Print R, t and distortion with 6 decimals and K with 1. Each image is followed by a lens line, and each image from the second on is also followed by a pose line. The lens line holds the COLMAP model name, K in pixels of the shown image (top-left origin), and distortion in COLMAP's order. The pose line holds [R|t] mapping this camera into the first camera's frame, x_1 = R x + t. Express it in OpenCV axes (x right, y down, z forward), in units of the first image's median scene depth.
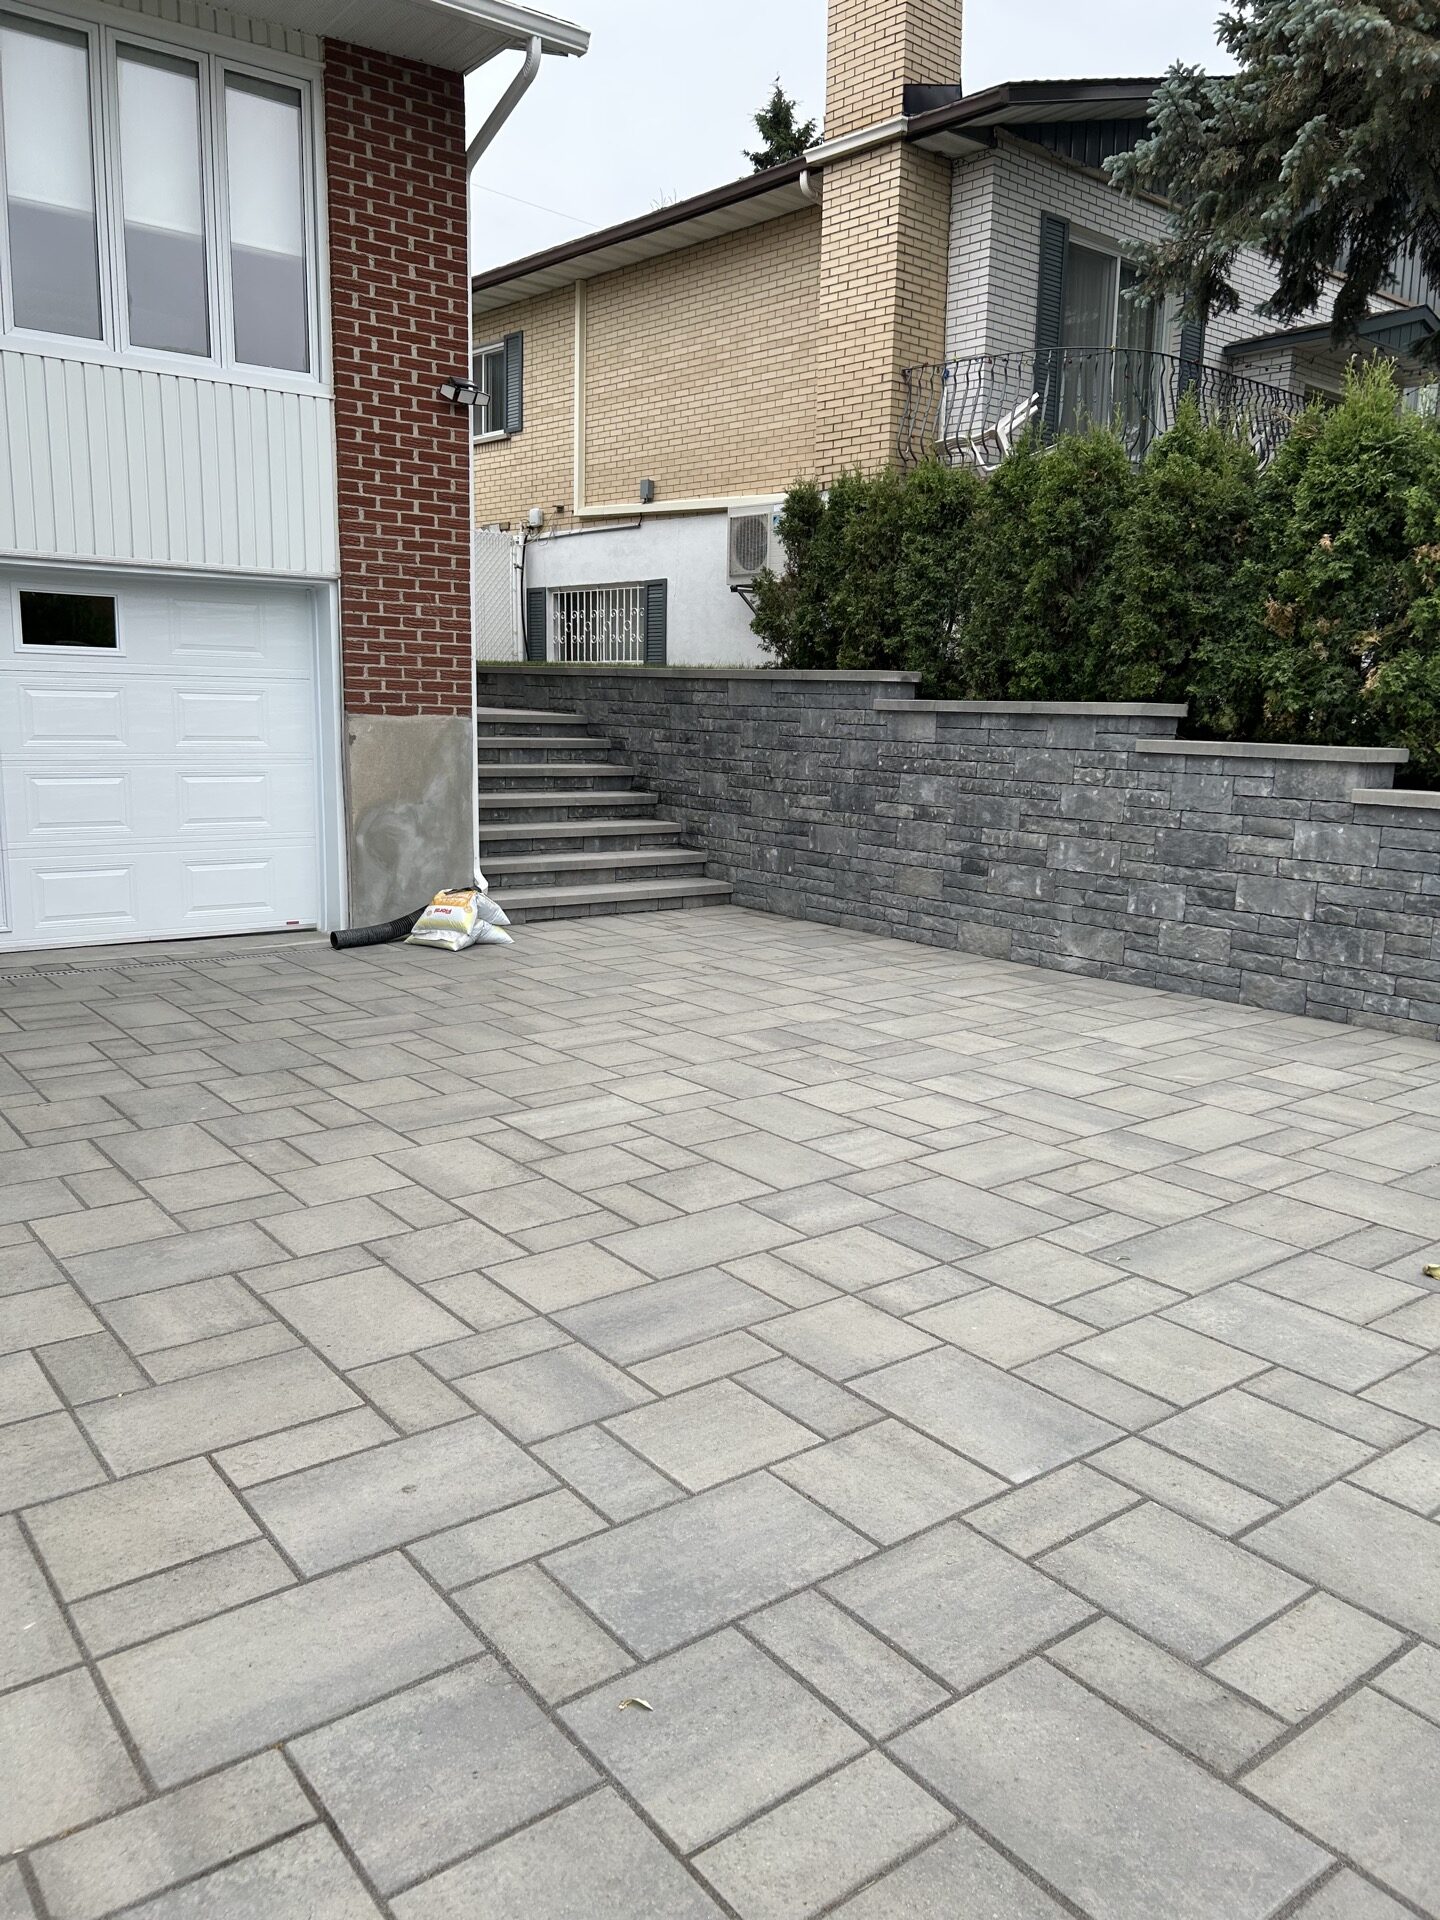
lens RADIAL K [[1436.2, 0, 720.7], [0, 1436.2, 958.5], [0, 0, 1]] dist [0.041598, -0.048063]
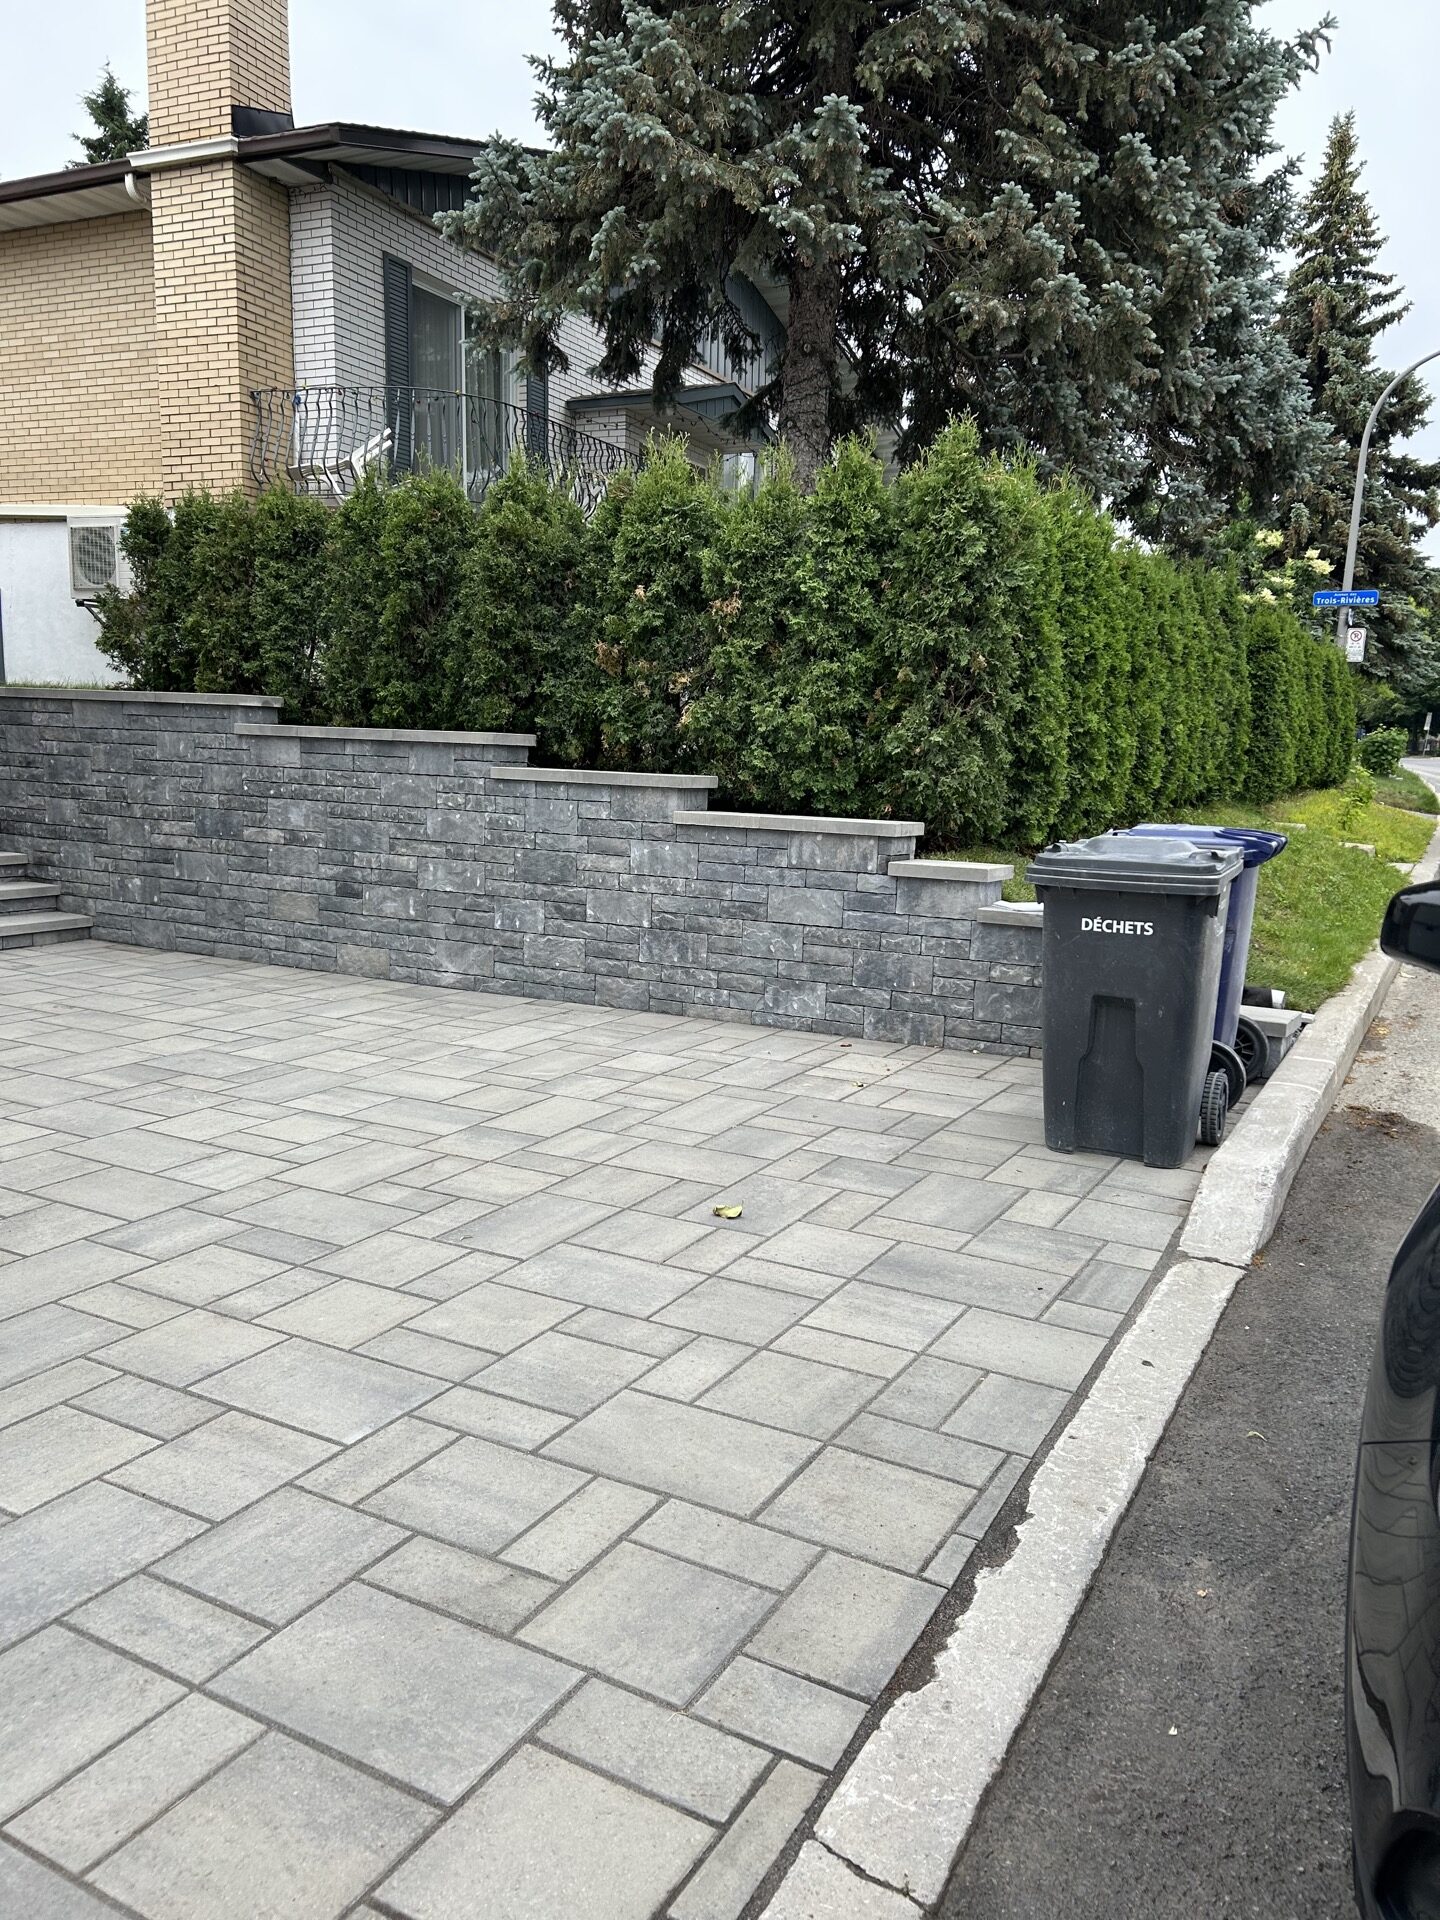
lens RADIAL K [[1426.4, 0, 752.0], [0, 1426.4, 979.0], [0, 0, 1]] dist [0.026460, -0.037057]
pose [[0.910668, -0.061948, 0.408469, 0.018963], [0.062630, 0.997968, 0.011719, 0.004752], [-0.408365, 0.014910, 0.912697, -0.039336]]
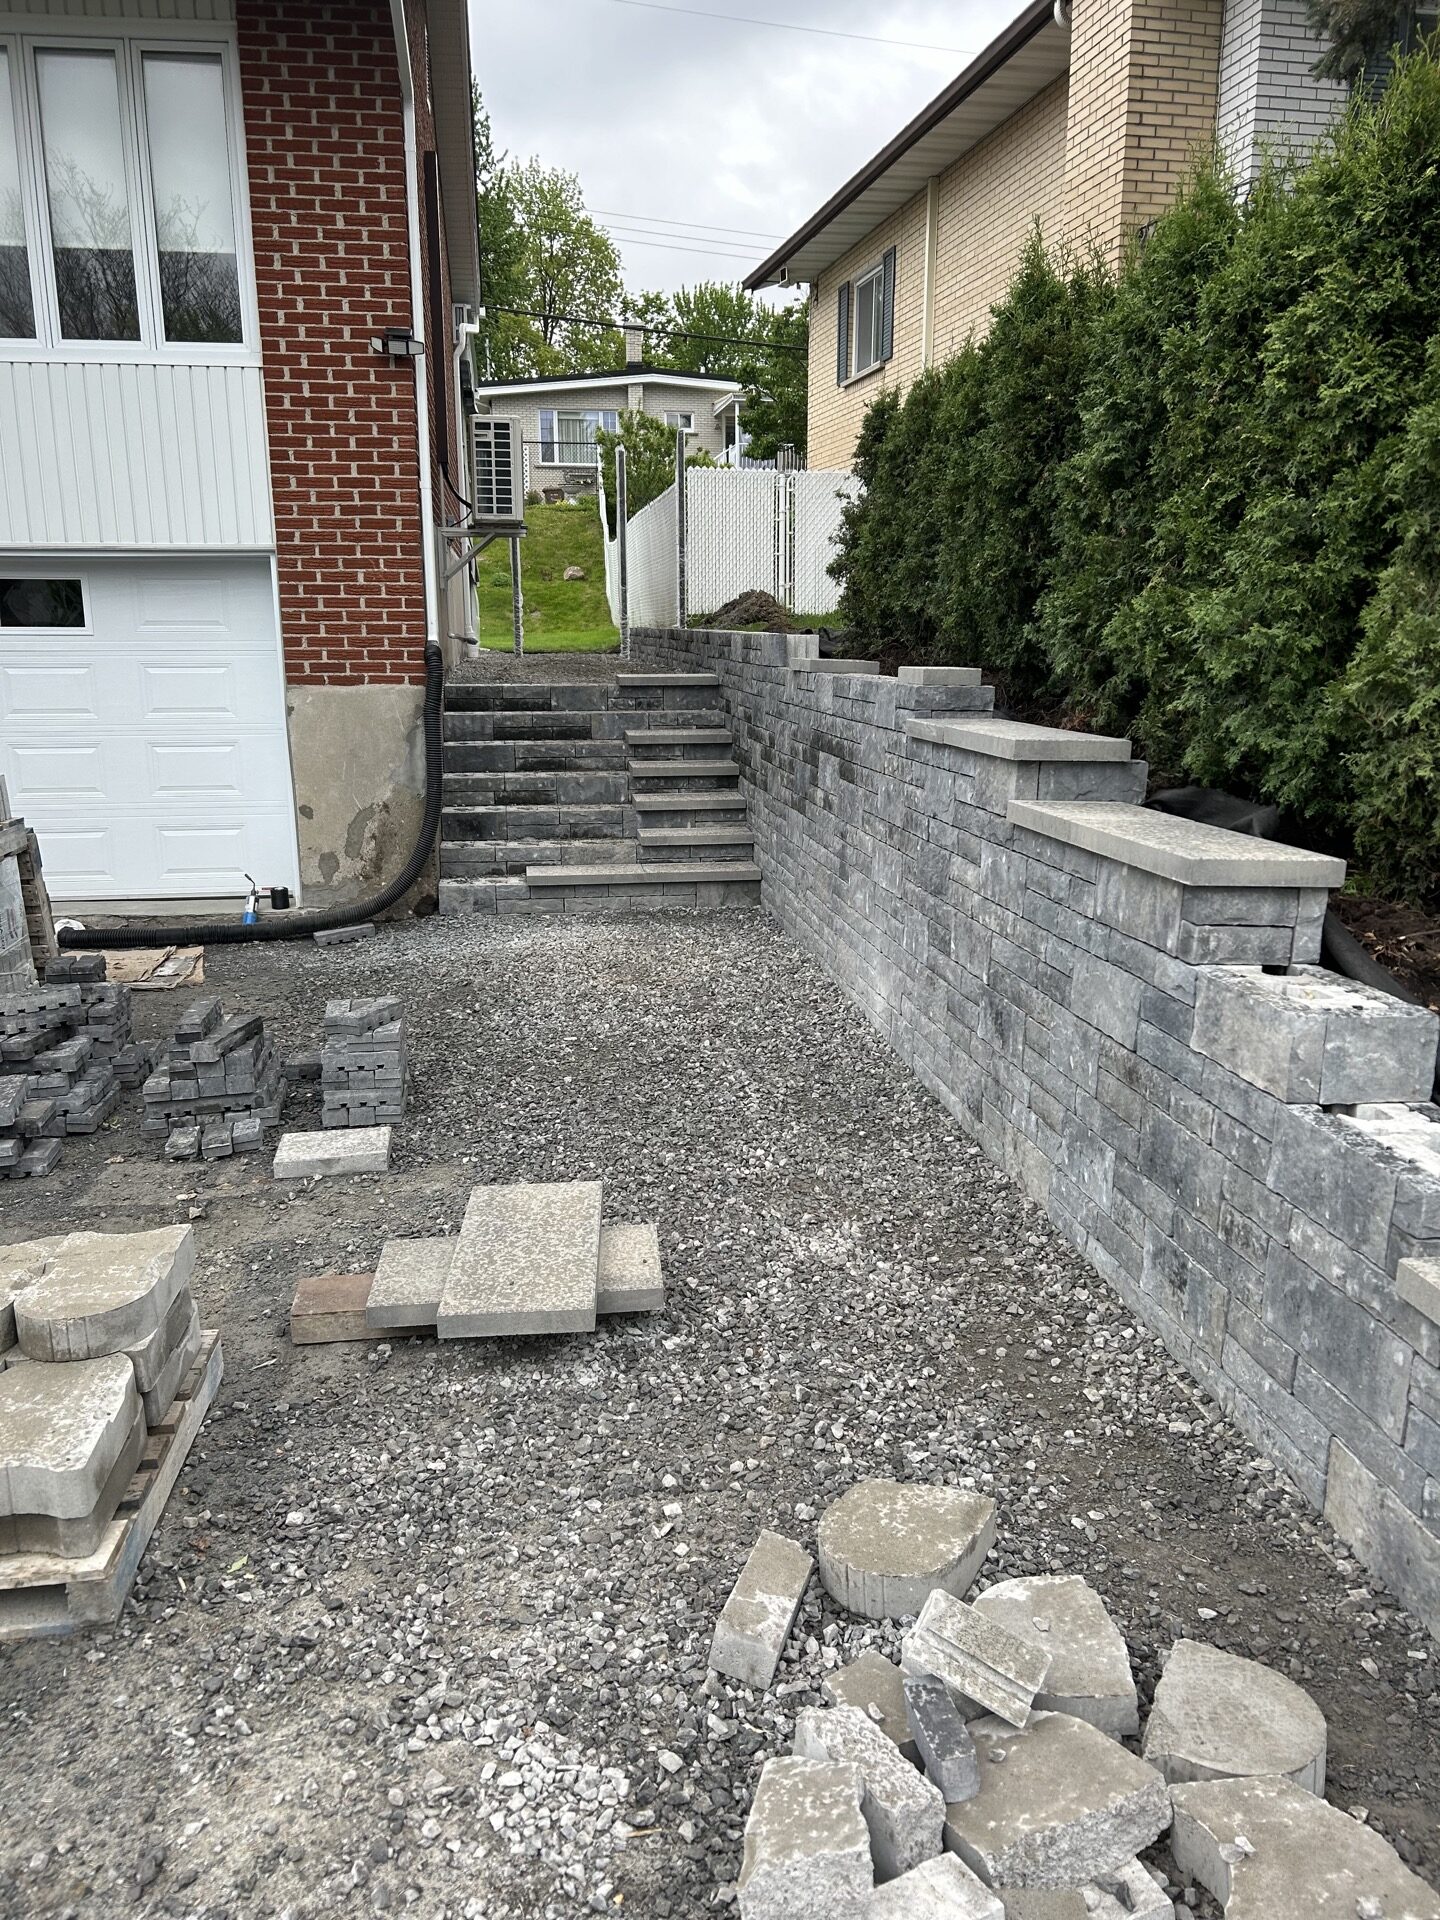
lens RADIAL K [[1435.1, 0, 716.8], [0, 1435.1, 969.0], [0, 0, 1]] dist [0.048459, -0.047412]
pose [[0.869273, 0.087387, -0.486547, 0.503711], [-0.064431, 0.995884, 0.063754, -0.055451], [0.490115, -0.024071, 0.871325, 0.262892]]
